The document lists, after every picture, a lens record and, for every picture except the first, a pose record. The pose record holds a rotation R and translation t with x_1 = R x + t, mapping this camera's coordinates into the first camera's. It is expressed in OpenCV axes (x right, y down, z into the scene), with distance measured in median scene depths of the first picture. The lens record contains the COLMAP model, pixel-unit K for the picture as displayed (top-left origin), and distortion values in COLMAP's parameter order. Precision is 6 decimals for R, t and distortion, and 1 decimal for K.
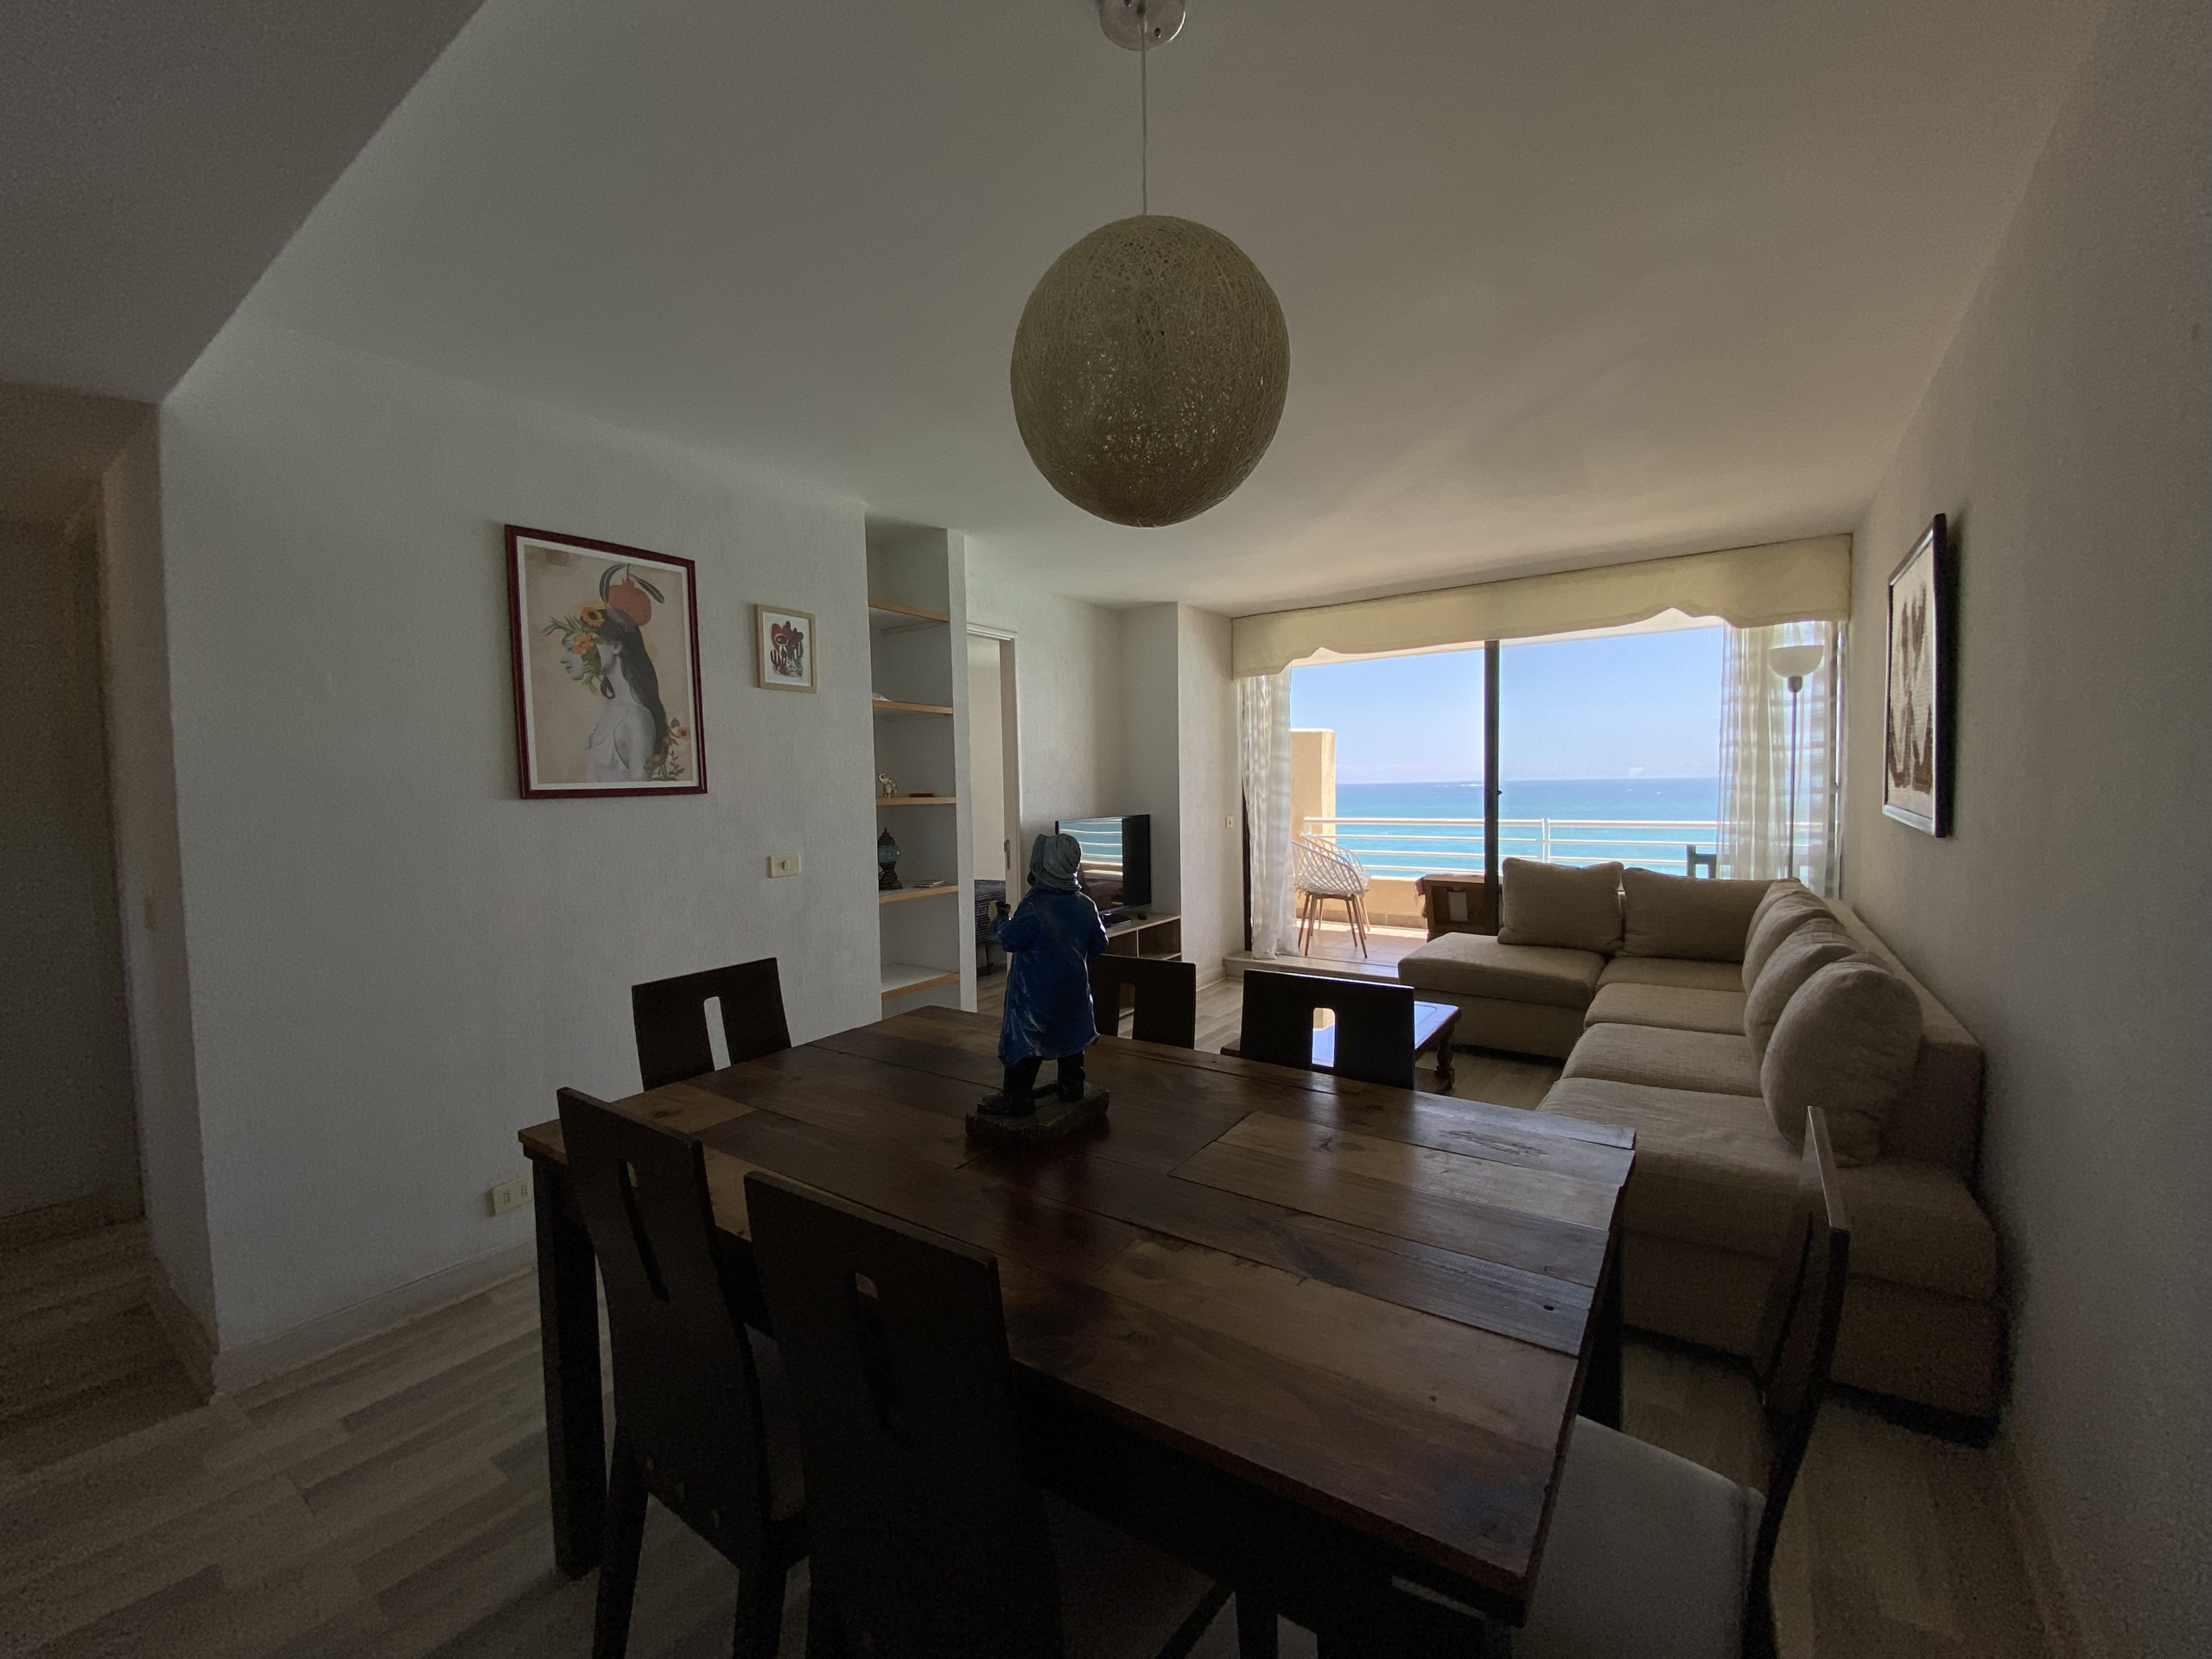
lens RADIAL K [[892.0, 0, 1096.4], [0, 892.0, 831.7], [0, 0, 1]] dist [0.006688, -0.013447]
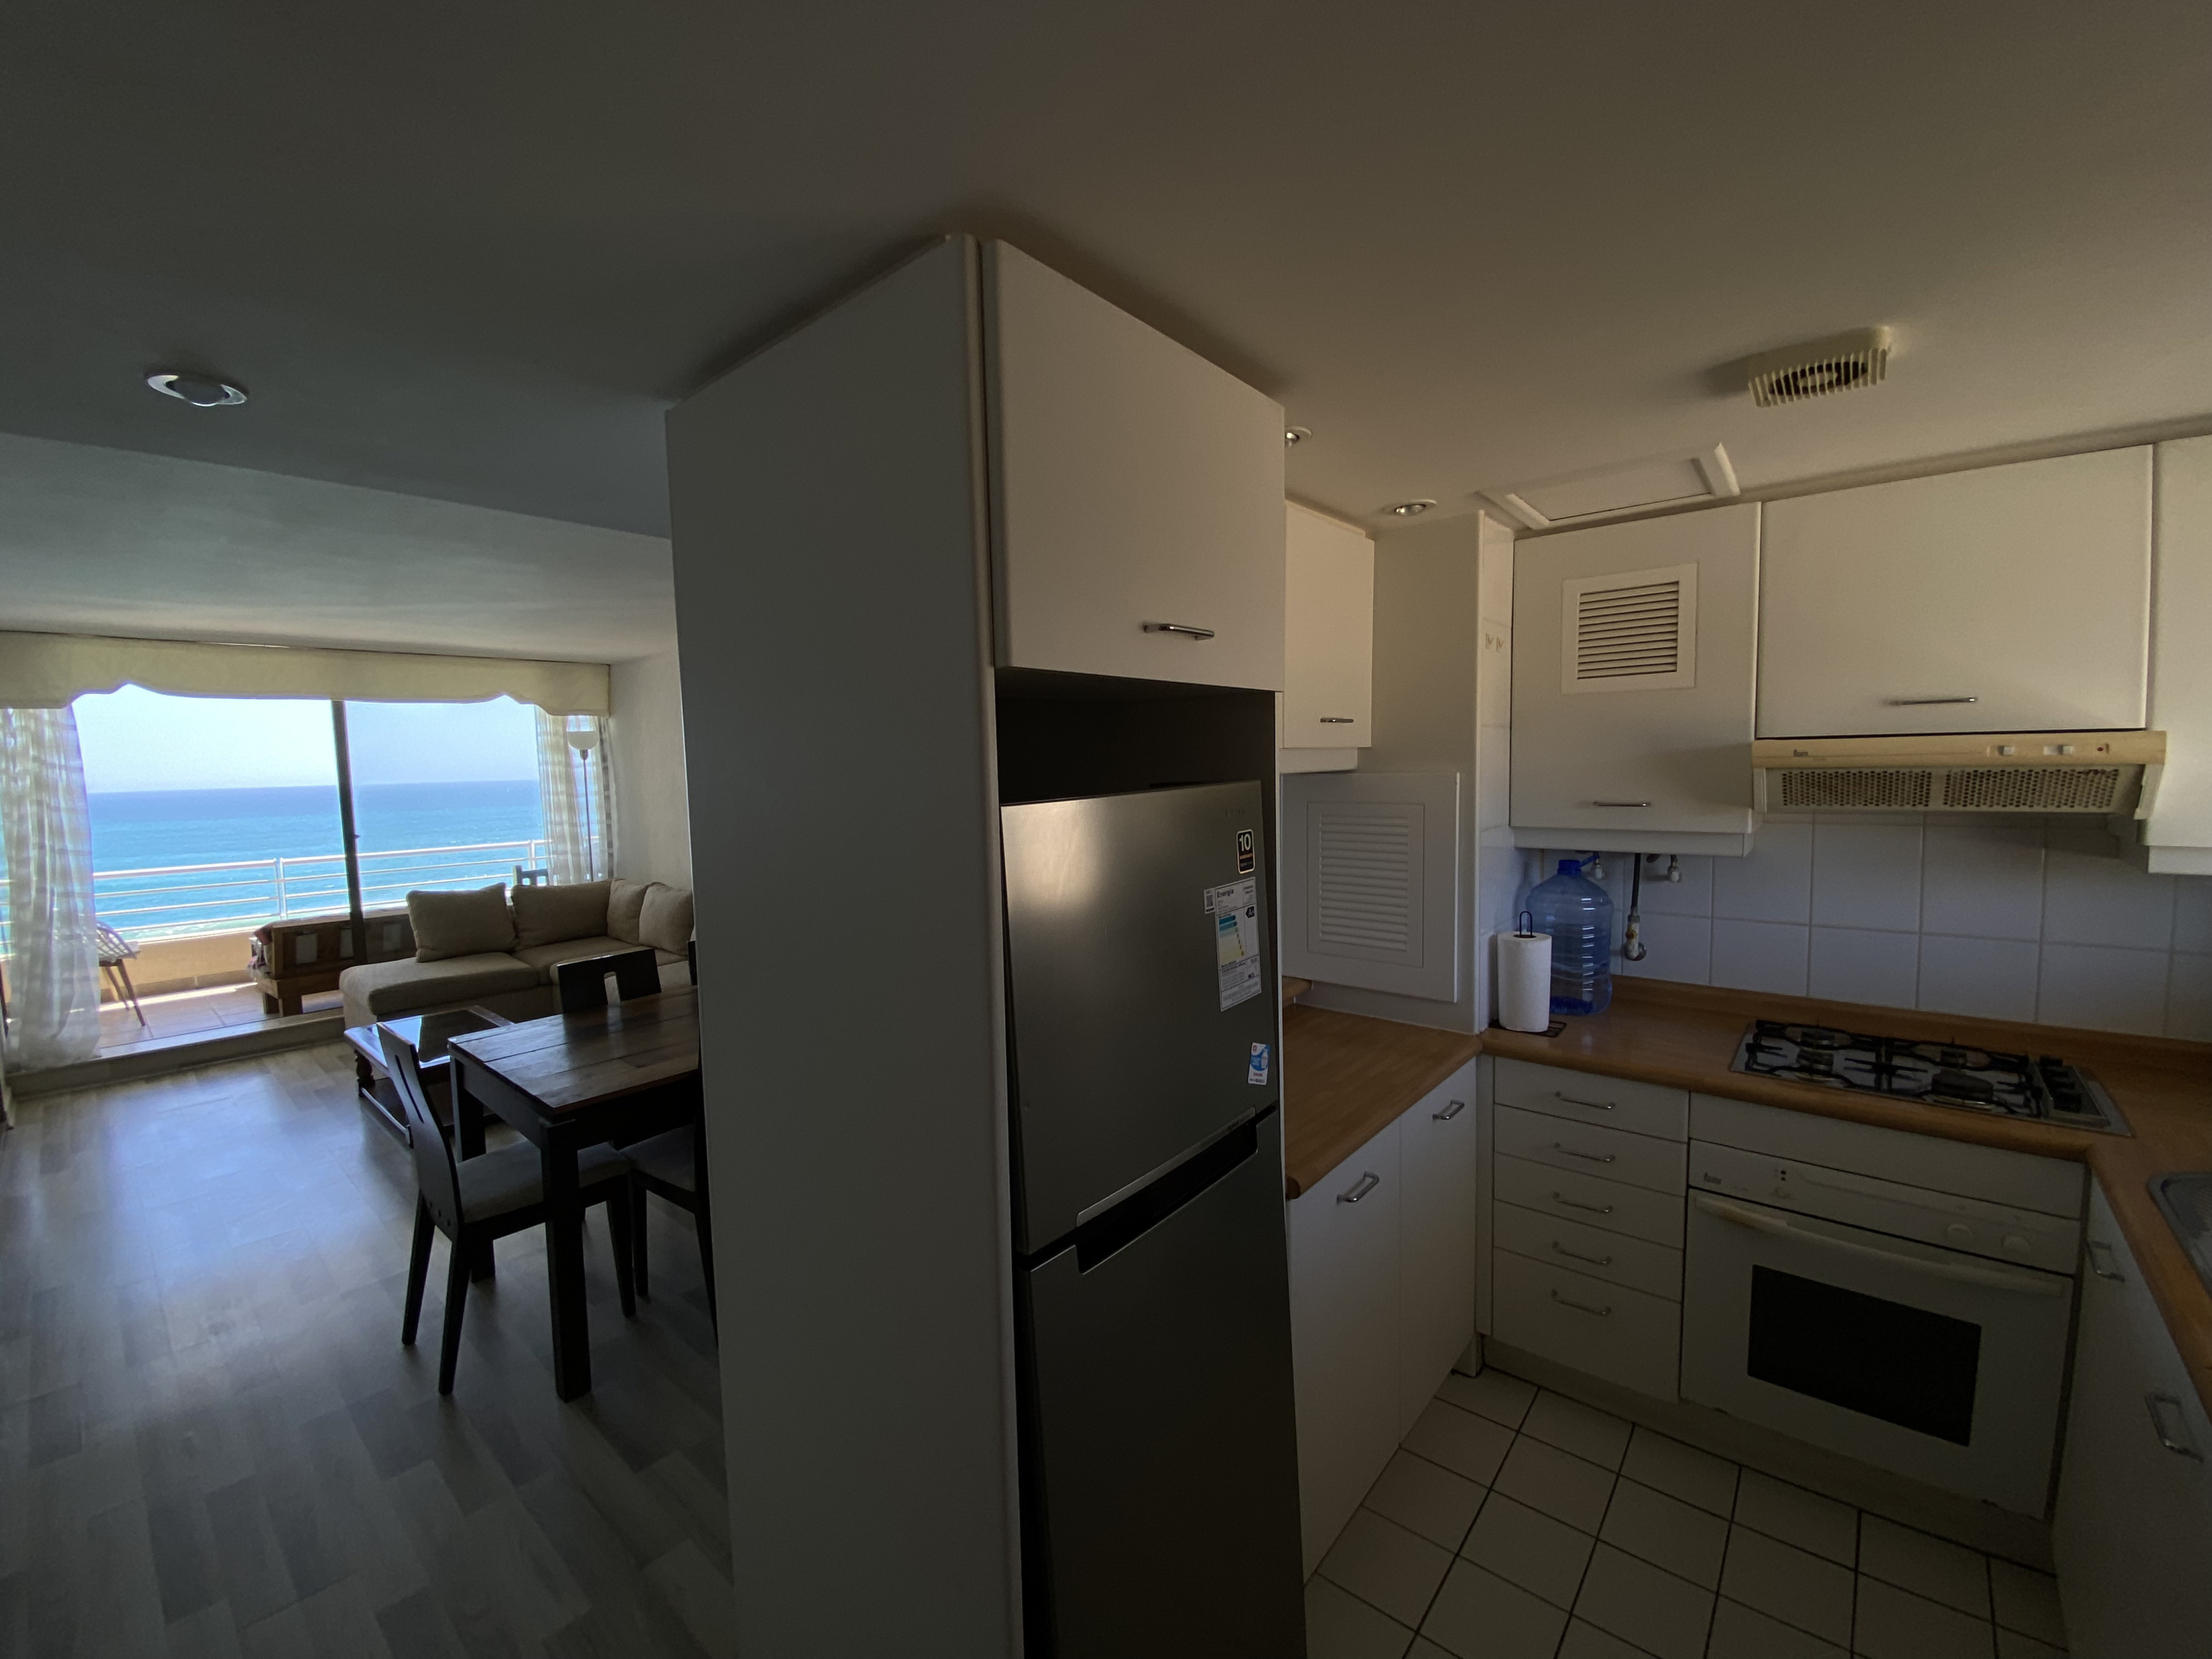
lens RADIAL K [[892.0, 0, 1084.4], [0, 892.0, 822.4], [0, 0, 1]] dist [0.006688, -0.013447]
pose [[0.097135, -0.048119, 0.994107, -0.926511], [0.074704, 0.996365, 0.040928, -0.063916], [-0.992464, 0.070289, 0.100377, -0.014903]]
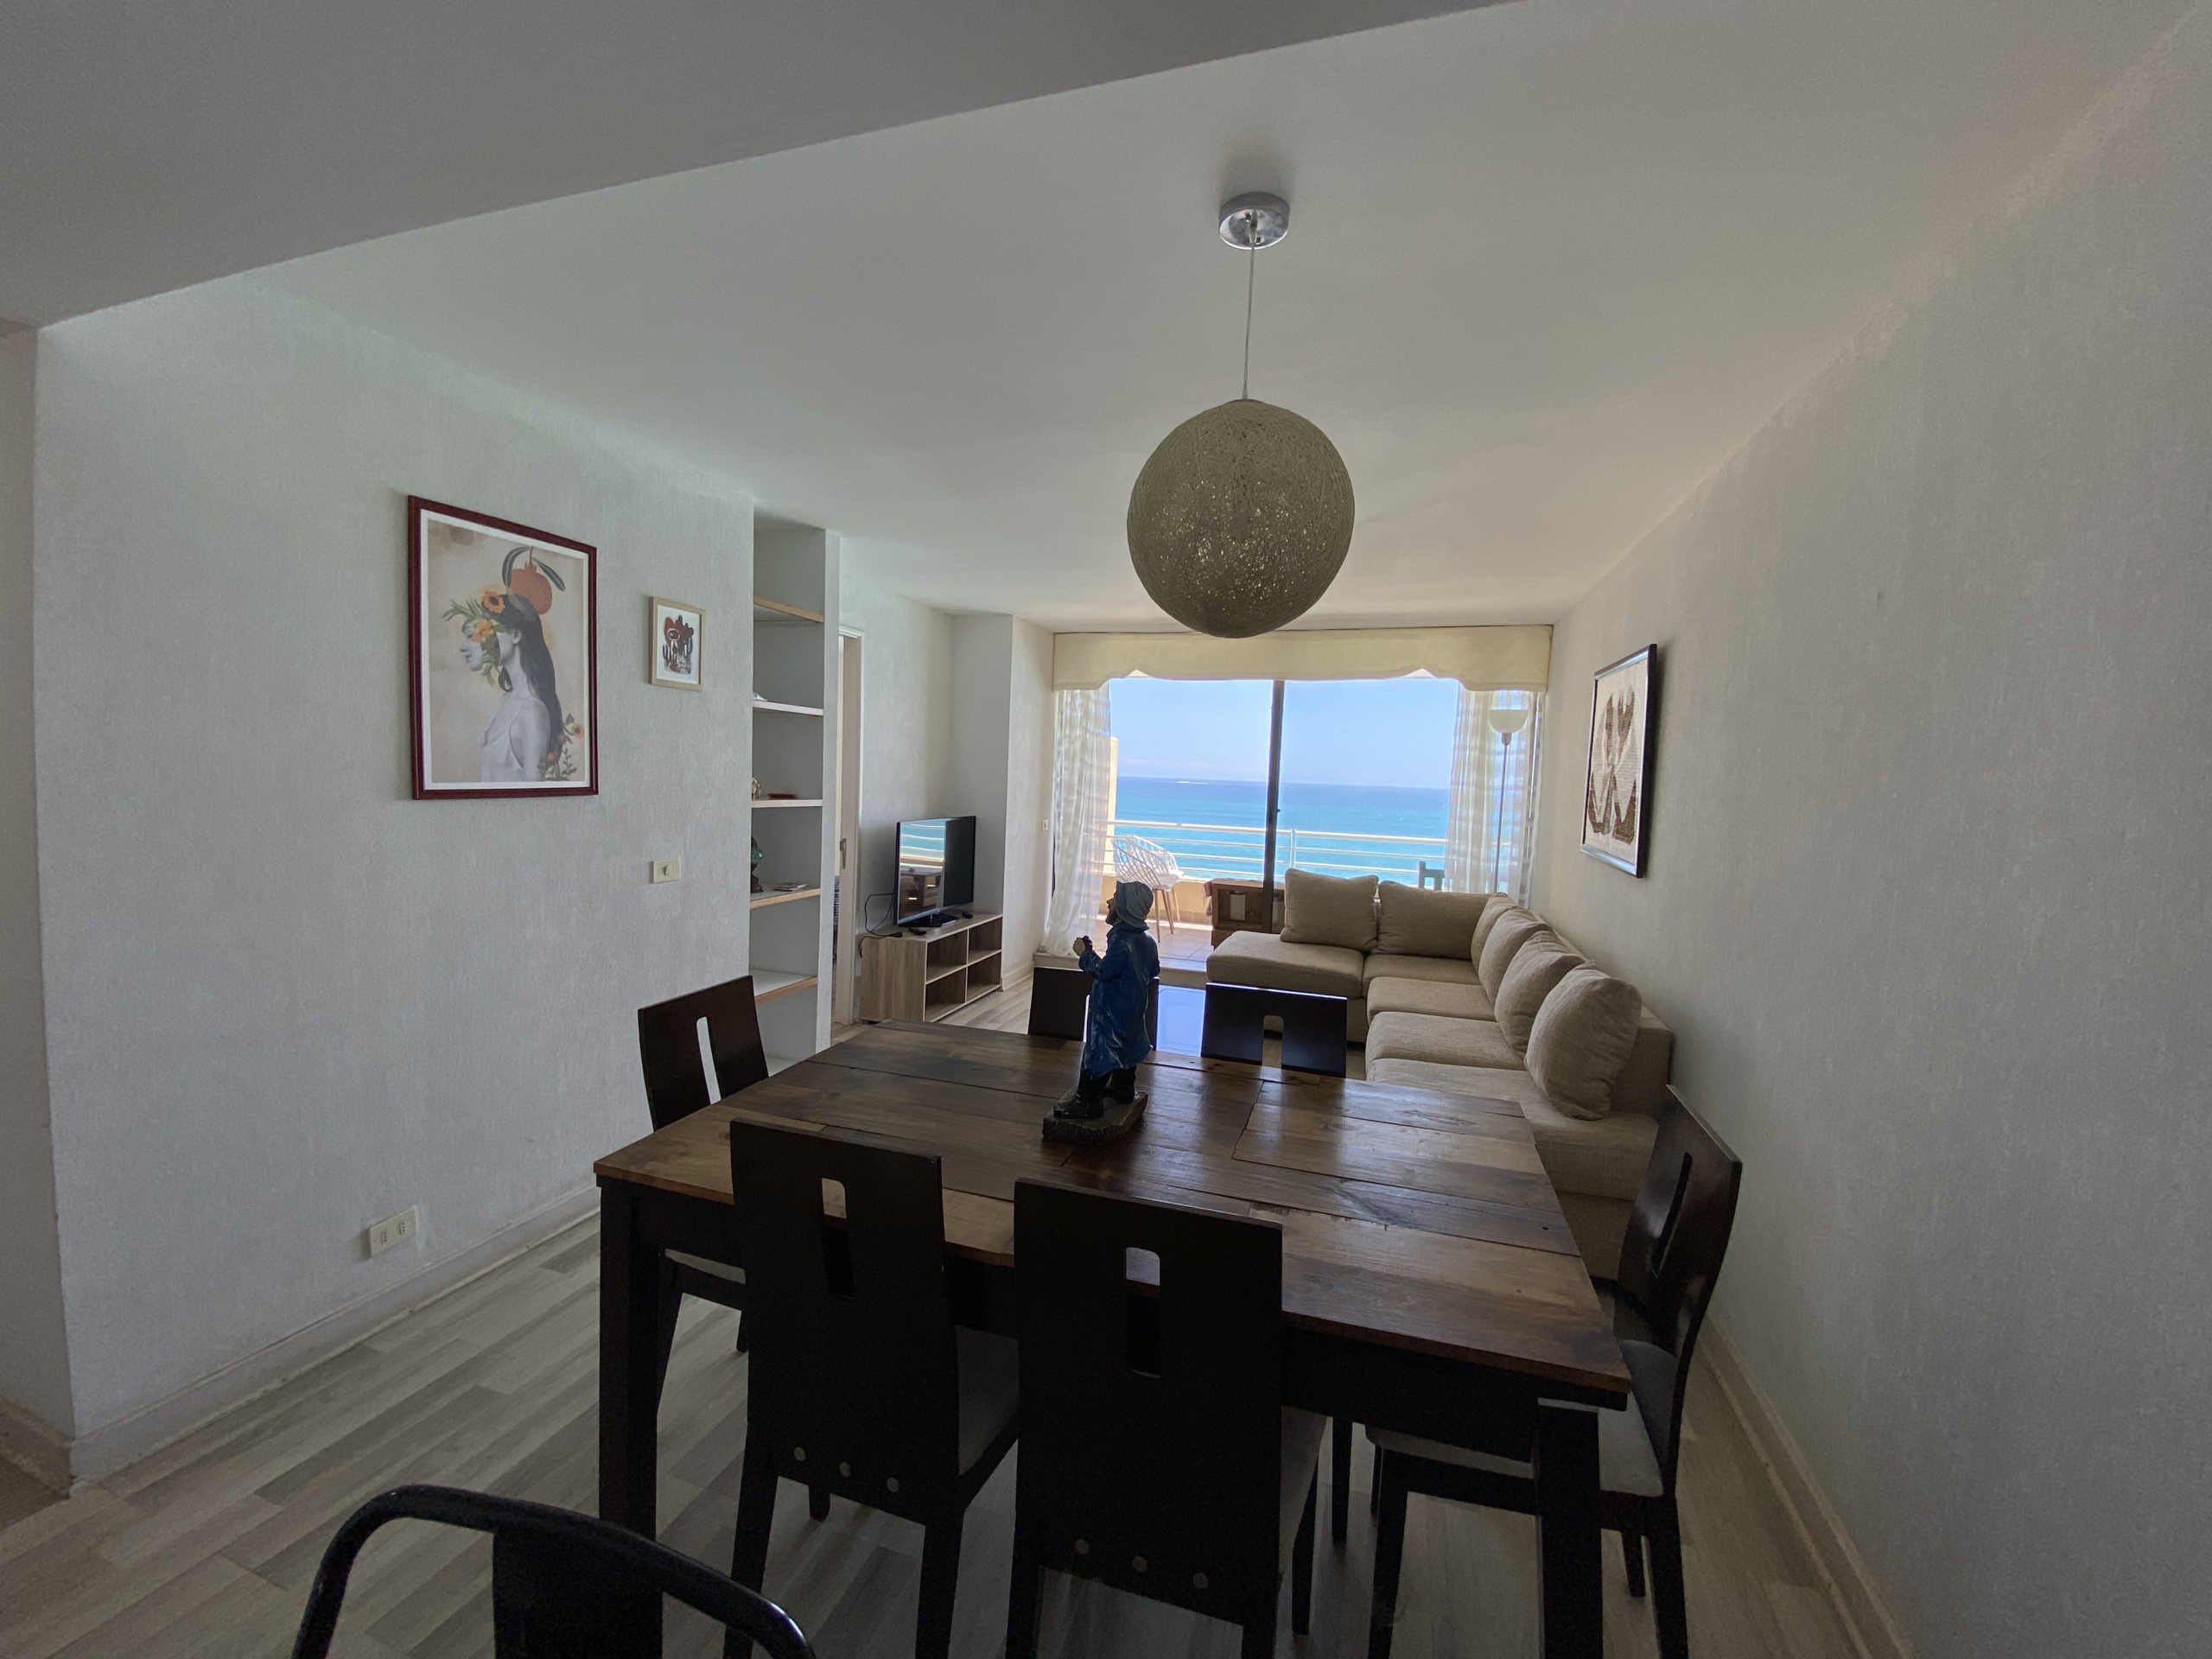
lens RADIAL K [[892.0, 0, 1092.9], [0, 892.0, 833.7], [0, 0, 1]] dist [0.006688, -0.013447]
pose [[0.954648, 0.035197, 0.295649, -0.196701], [-0.041311, 0.999042, 0.014459, -0.033914], [-0.294857, -0.026017, 0.955187, -0.054729]]
